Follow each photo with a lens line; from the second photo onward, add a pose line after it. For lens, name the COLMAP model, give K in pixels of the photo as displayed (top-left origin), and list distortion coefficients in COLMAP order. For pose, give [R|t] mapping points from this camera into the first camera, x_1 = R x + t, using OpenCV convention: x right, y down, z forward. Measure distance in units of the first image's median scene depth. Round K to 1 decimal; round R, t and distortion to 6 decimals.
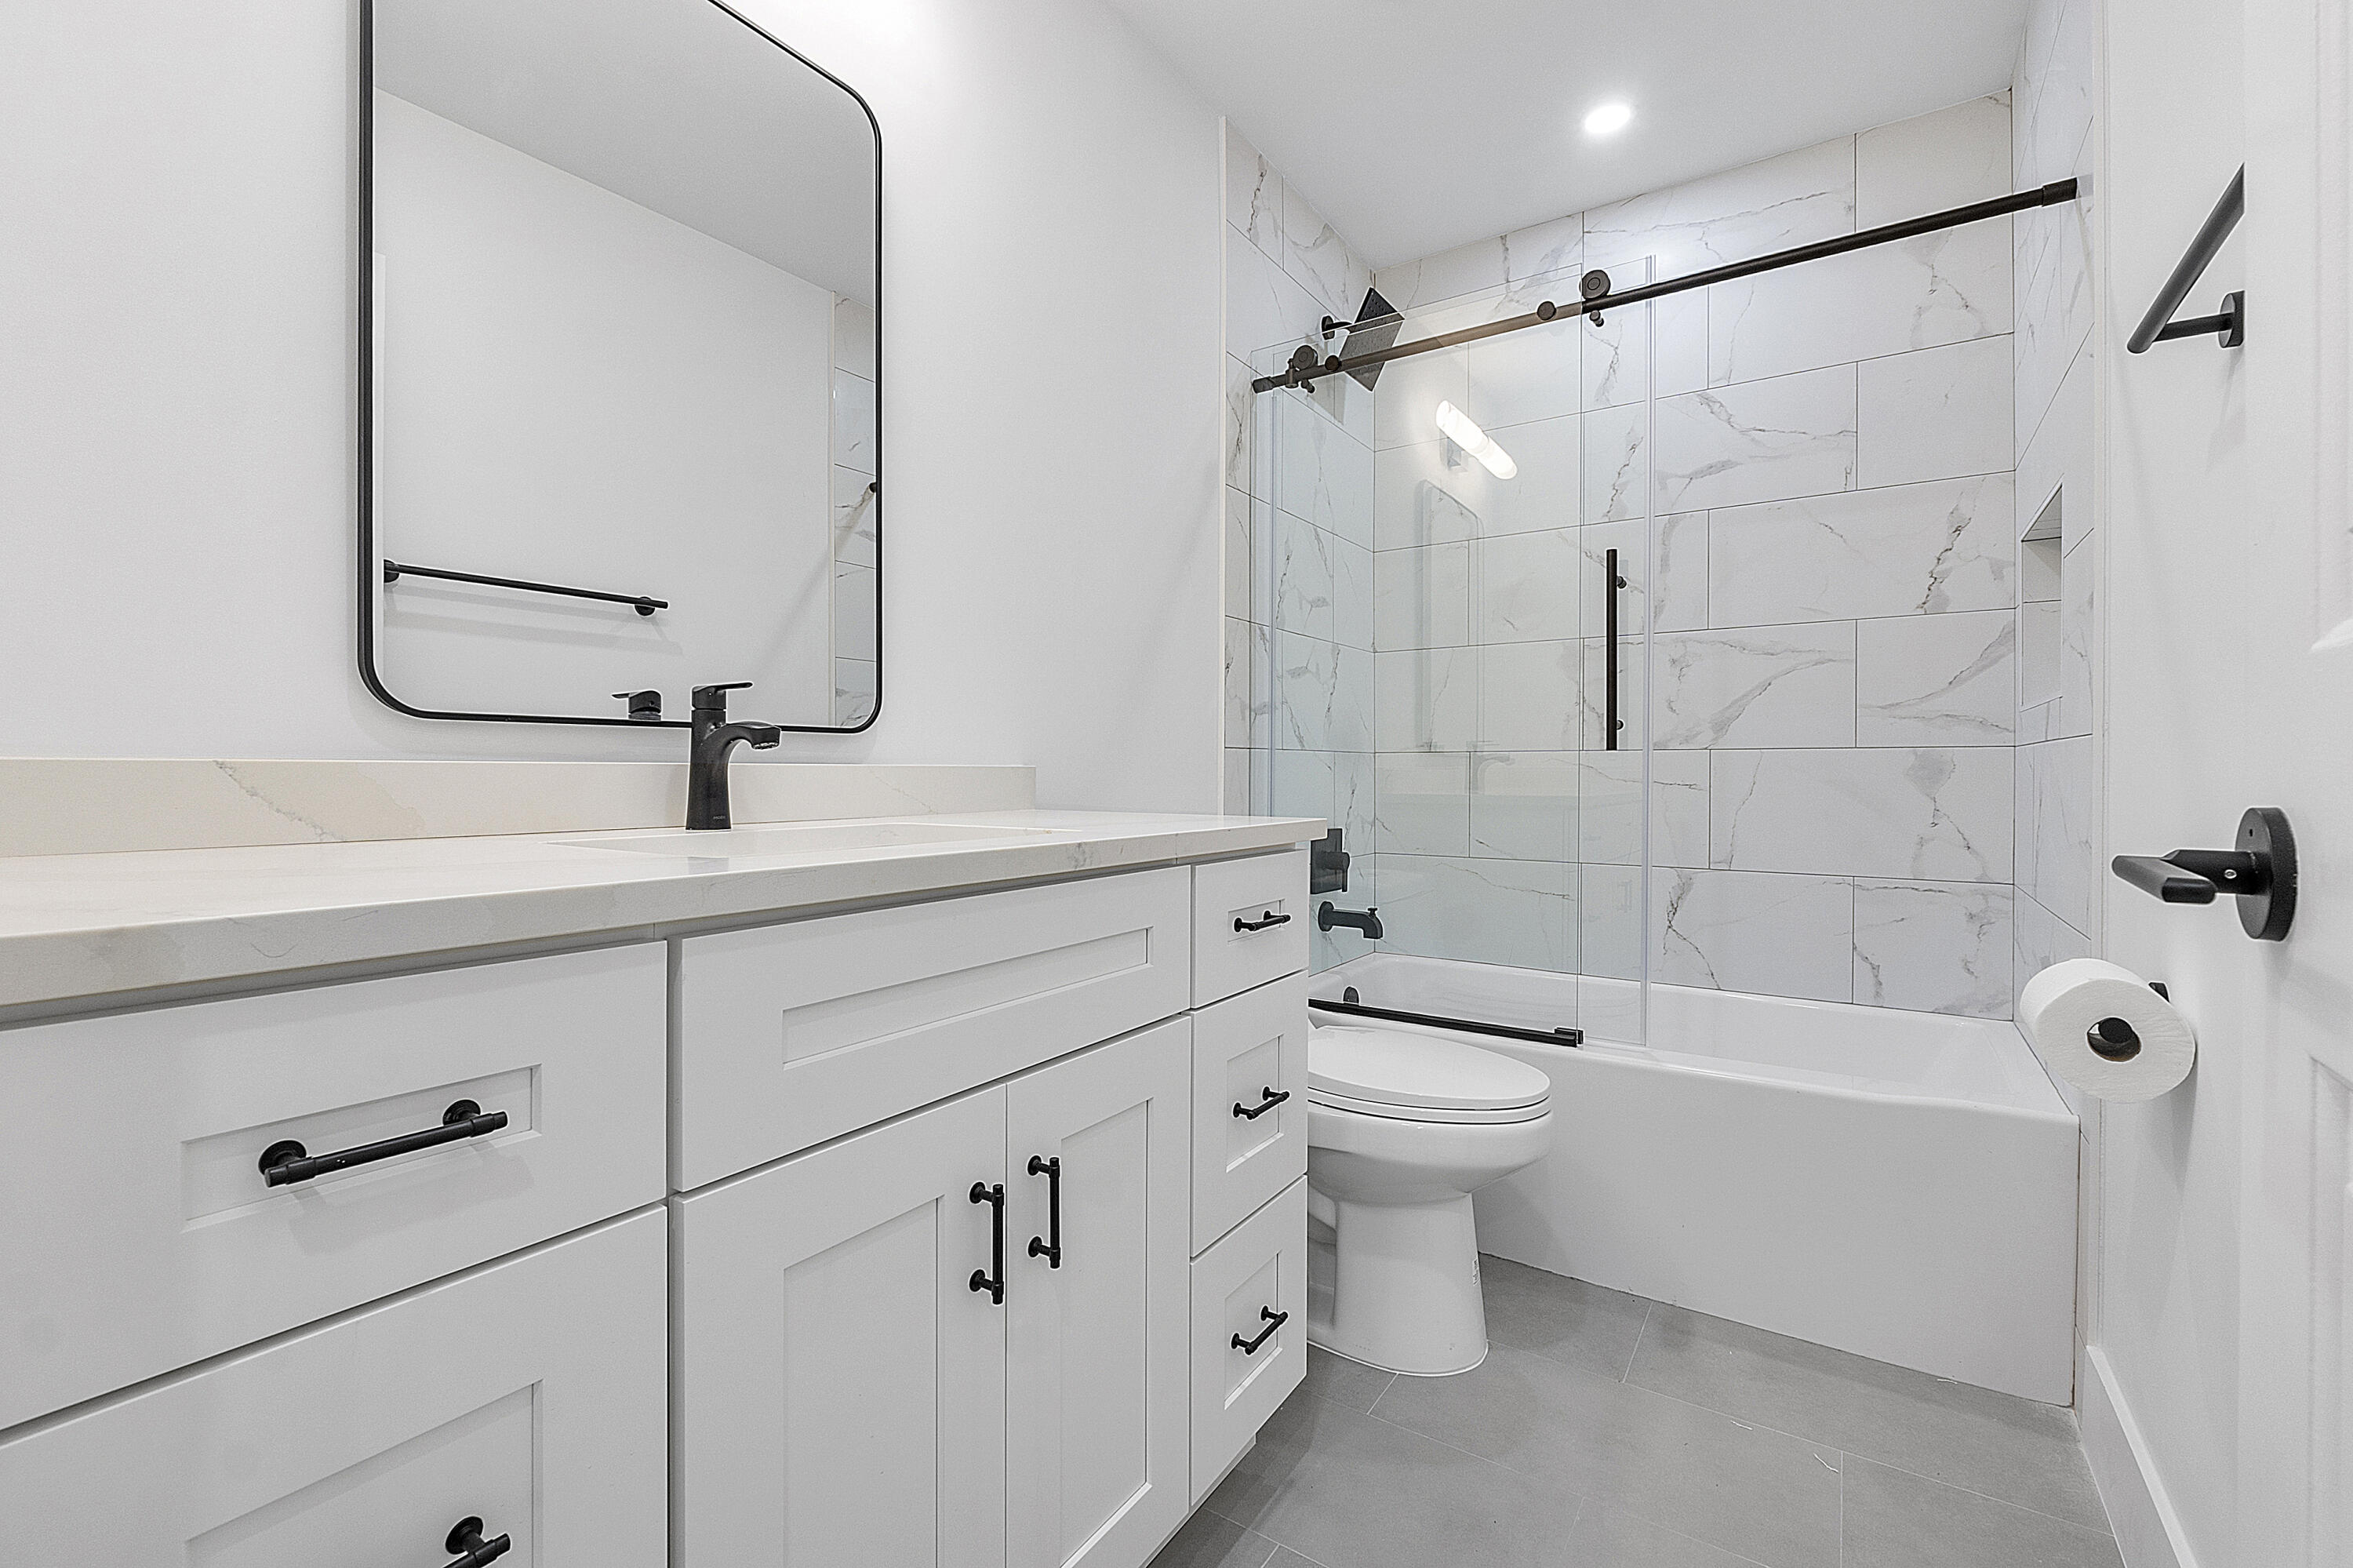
lens RADIAL K [[1010.3, 0, 1175.8], [0, 1010.3, 778.6], [0, 0, 1]] dist [-0.009714, -0.000020]
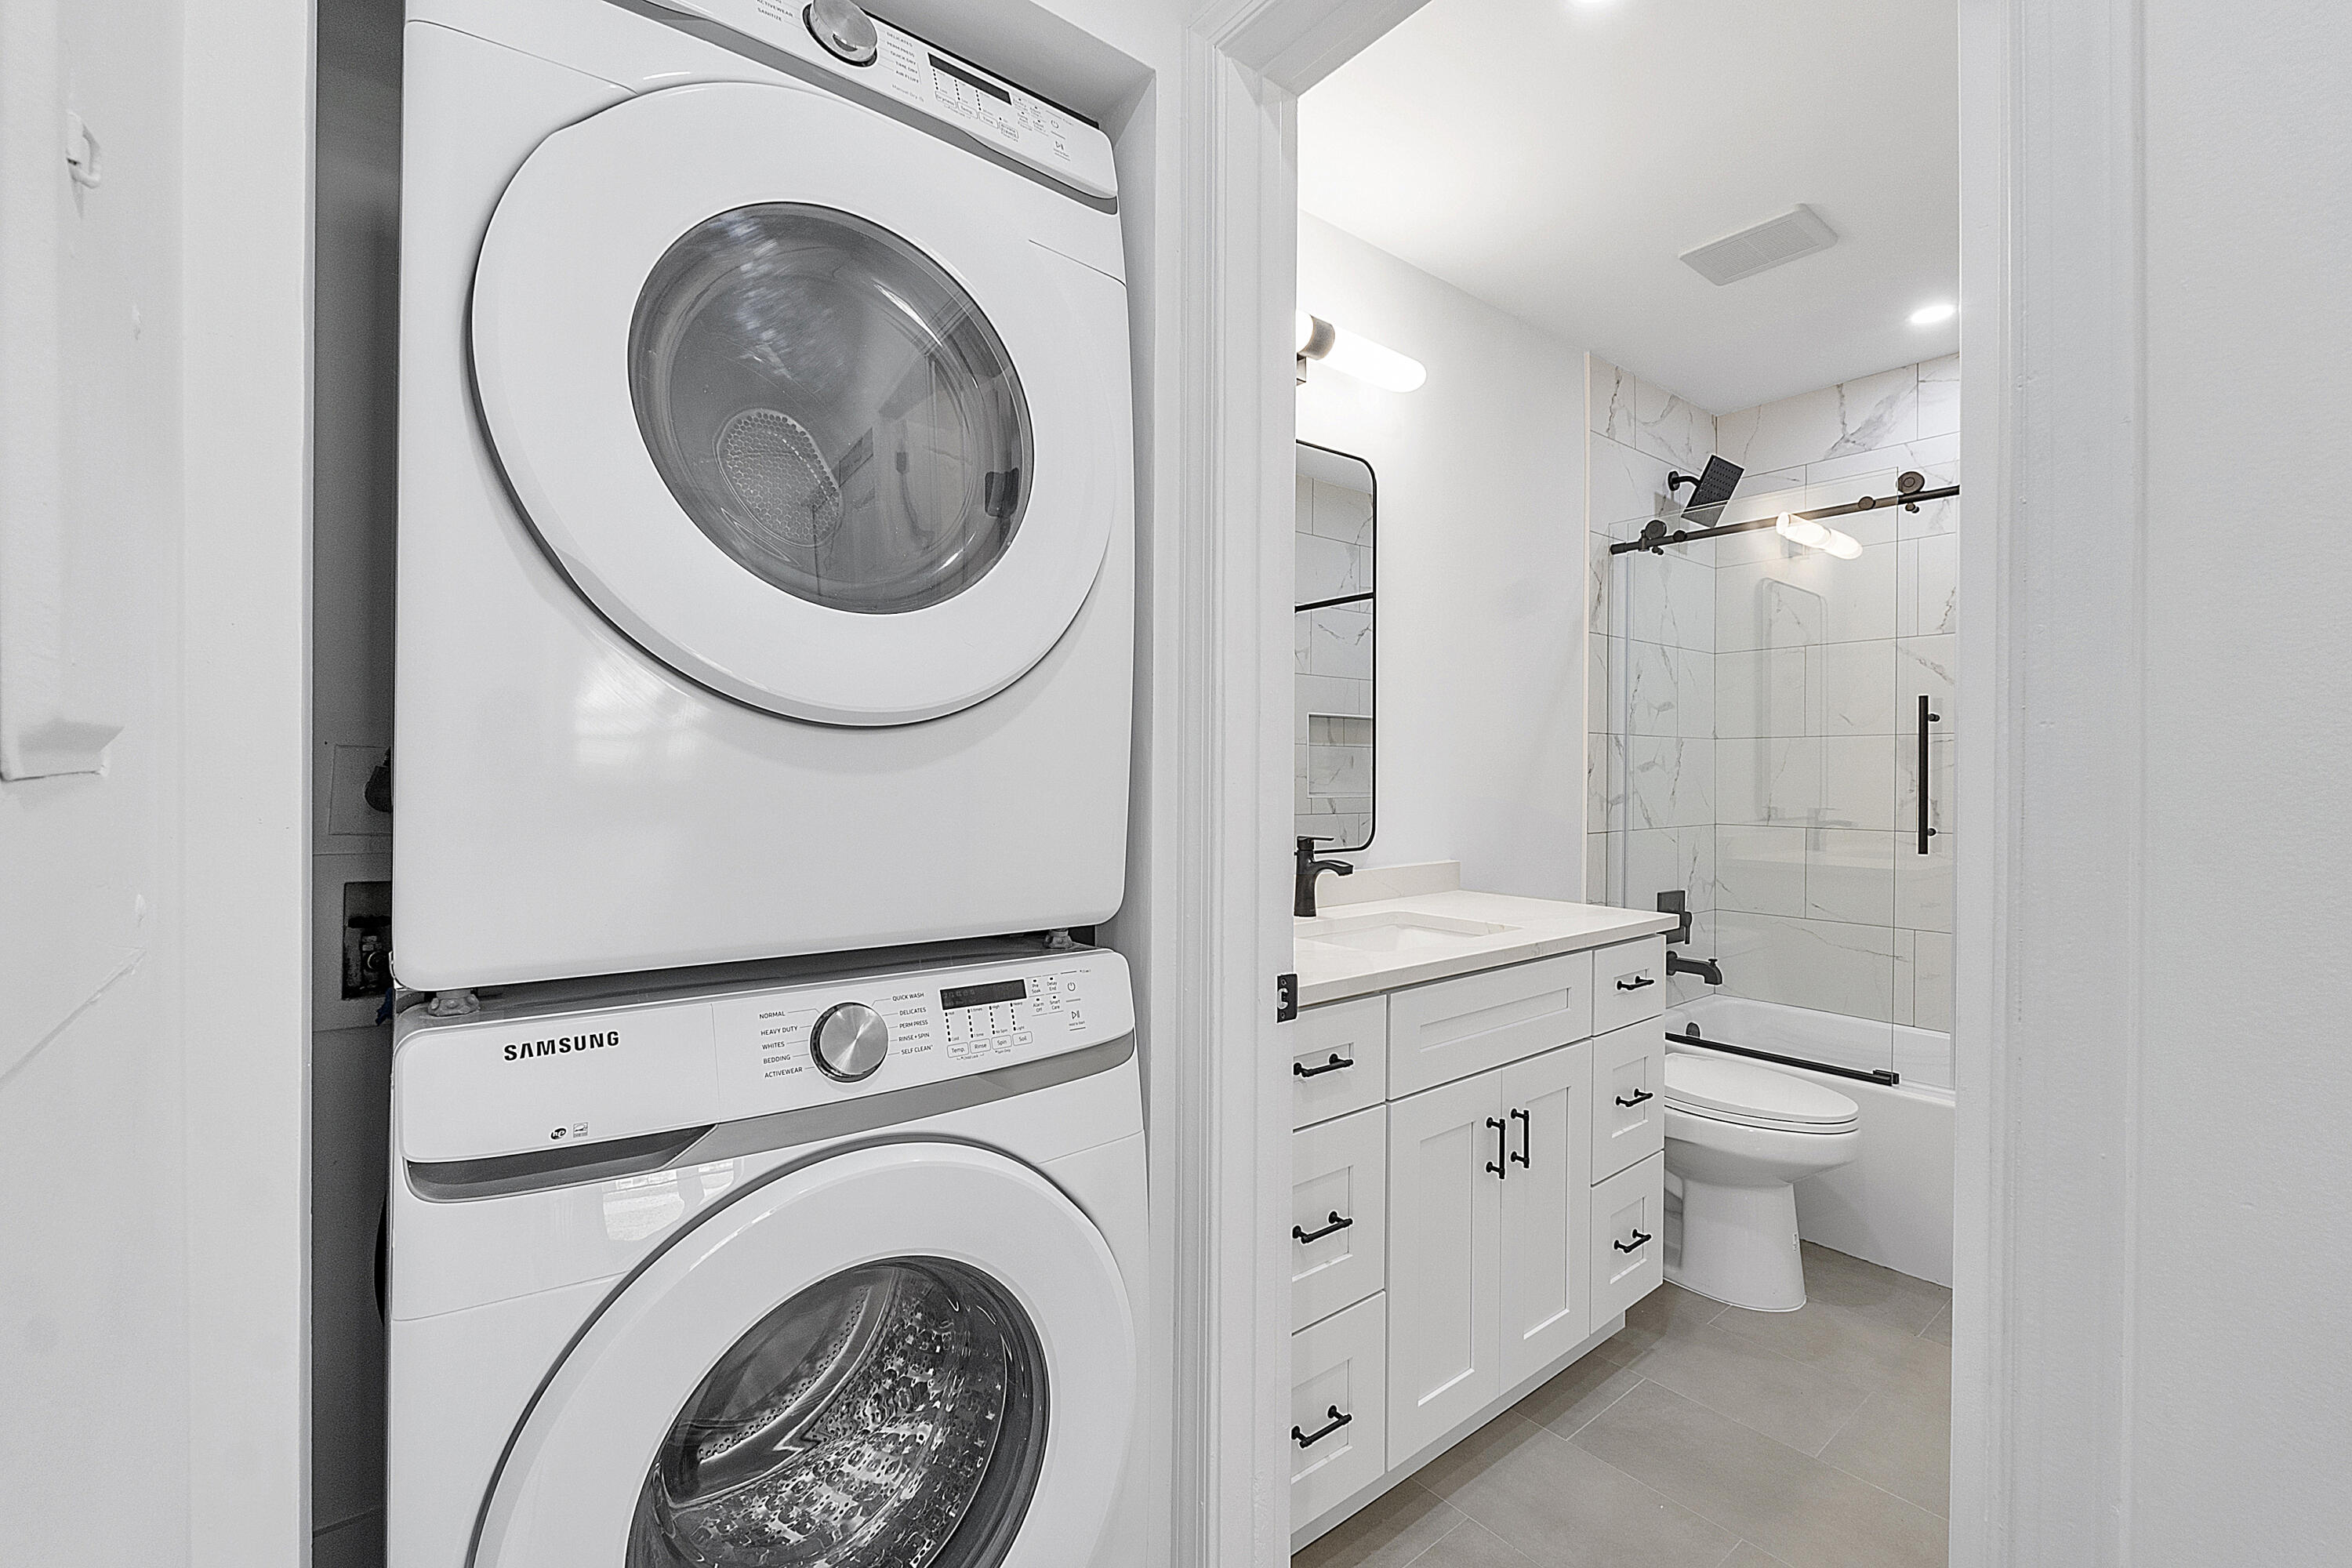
lens RADIAL K [[1009.8, 0, 1175.6], [0, 1009.8, 785.0], [0, 0, 1]] dist [-0.009714, -0.000020]
pose [[0.955593, 0.002158, -0.294680, -0.086406], [-0.002191, 0.999998, 0.000219, -0.105045], [0.294680, 0.000436, 0.955596, -0.449881]]
